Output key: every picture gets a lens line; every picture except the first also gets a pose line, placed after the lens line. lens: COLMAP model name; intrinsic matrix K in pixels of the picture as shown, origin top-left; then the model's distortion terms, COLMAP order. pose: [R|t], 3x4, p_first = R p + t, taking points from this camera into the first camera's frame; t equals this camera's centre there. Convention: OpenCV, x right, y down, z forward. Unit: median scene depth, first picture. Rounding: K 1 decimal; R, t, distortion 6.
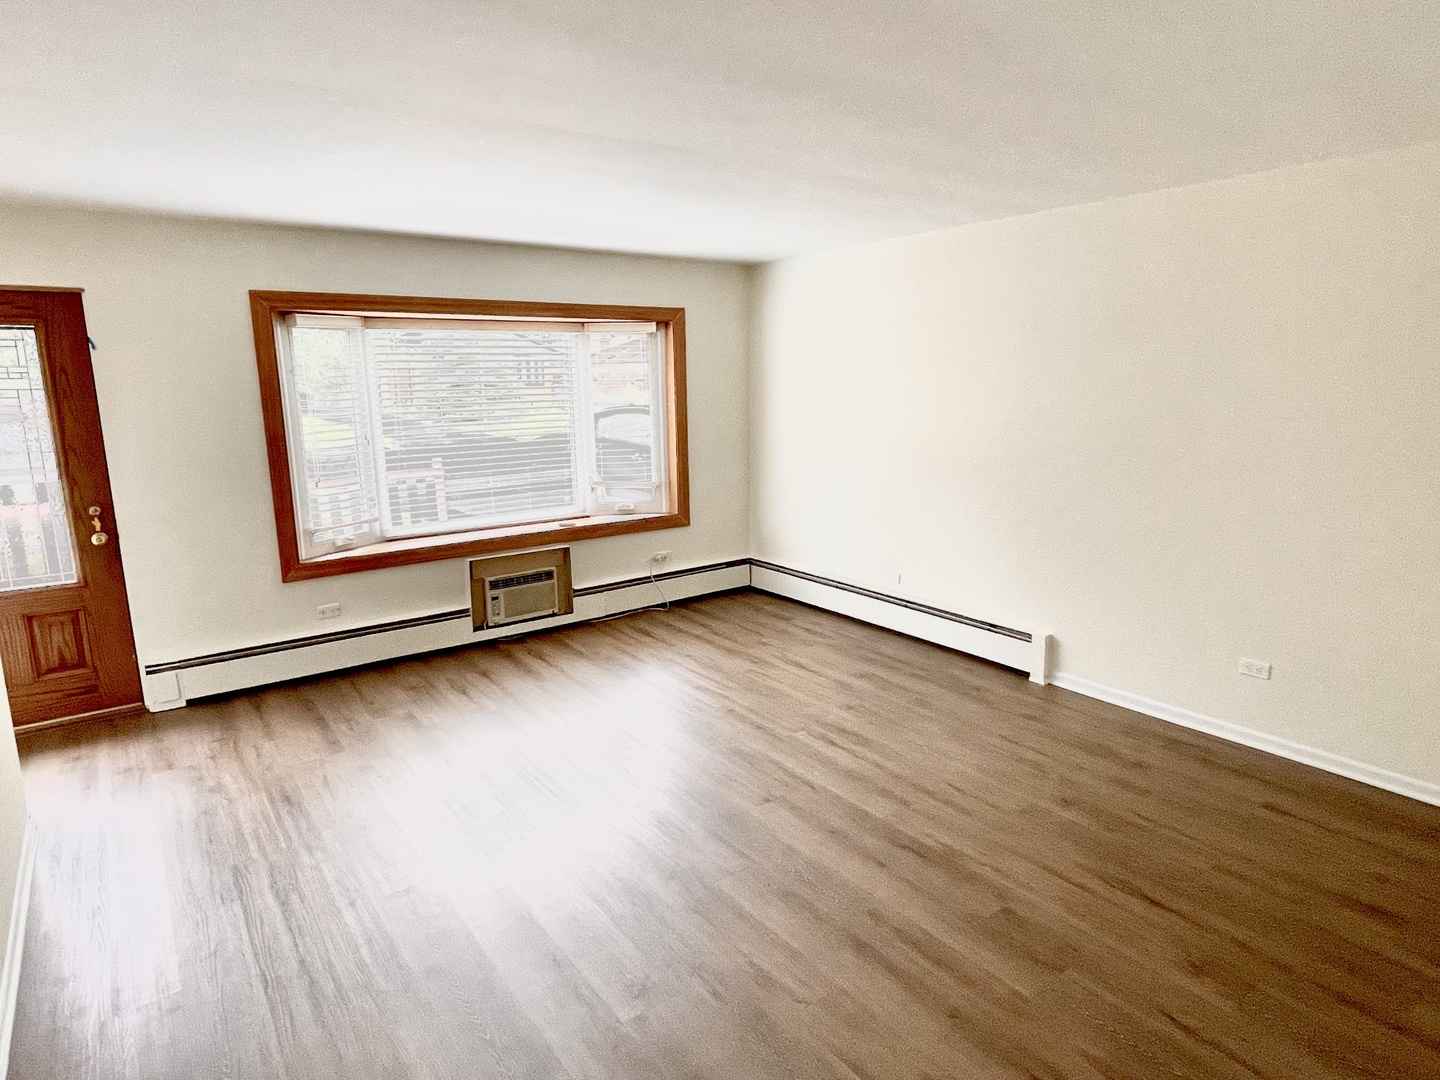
lens RADIAL K [[829.4, 0, 723.1], [0, 829.4, 540.2], [0, 0, 1]] dist [0.007500, 0.000704]
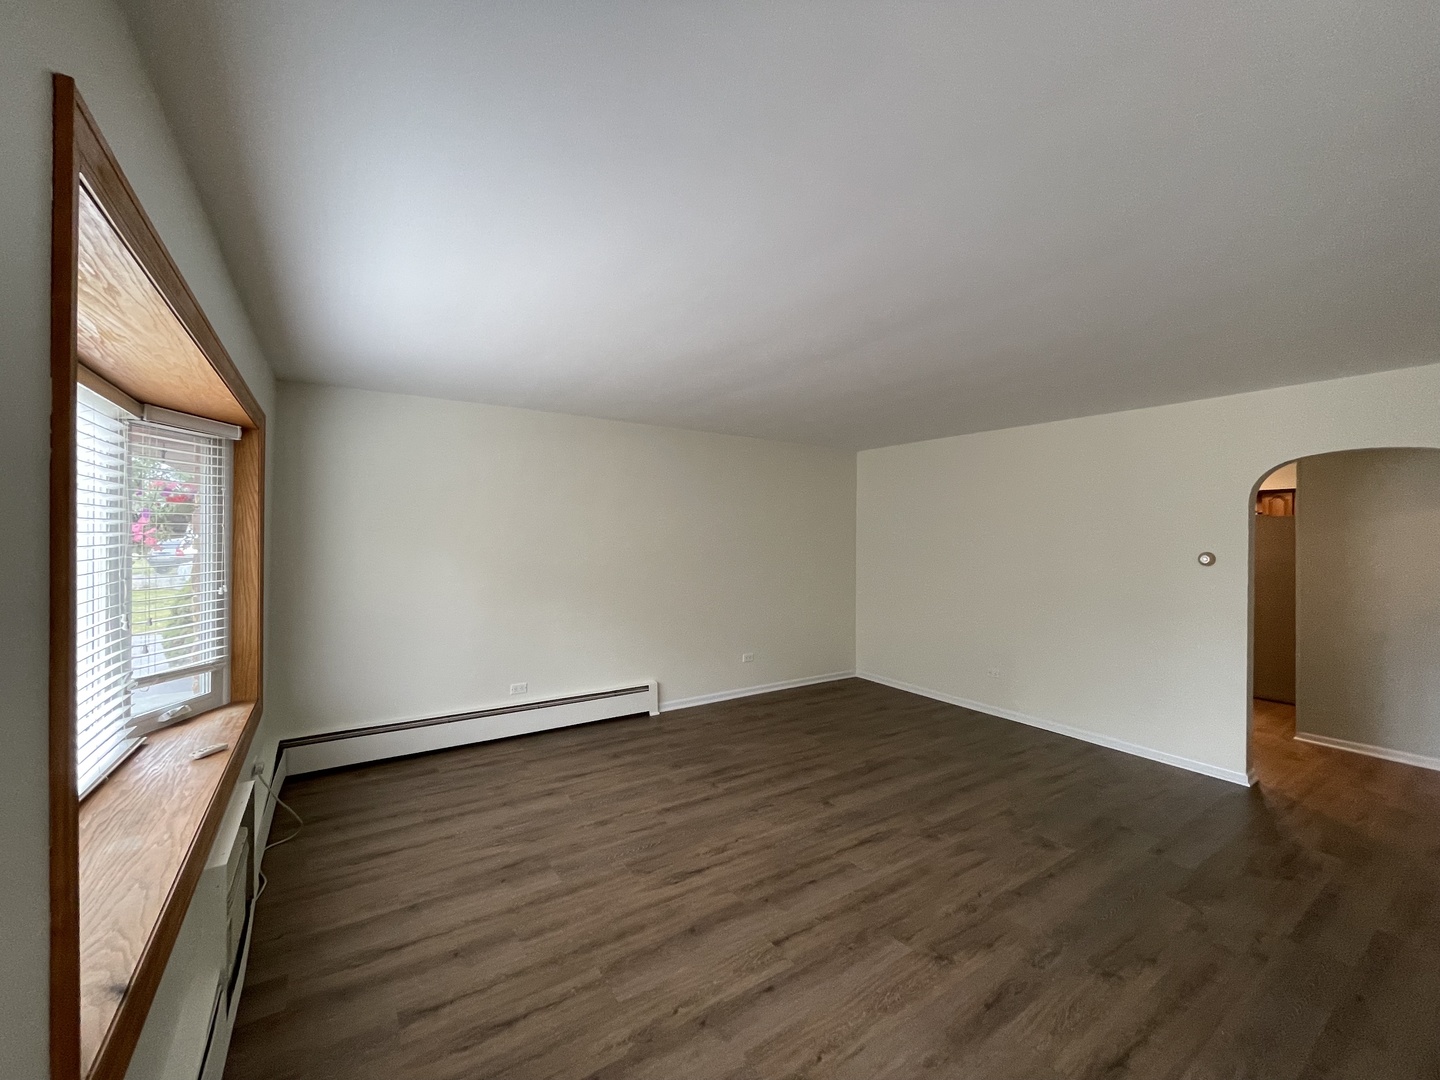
lens RADIAL K [[580.0, 0, 723.1], [0, 580.0, 540.4], [0, 0, 1]] dist [-0.003273, 0.000220]
pose [[0.048592, 0.000528, 0.998819, -0.692853], [0.186933, 0.982326, -0.009613, -0.114788], [-0.981170, 0.187179, 0.047635, 0.748204]]
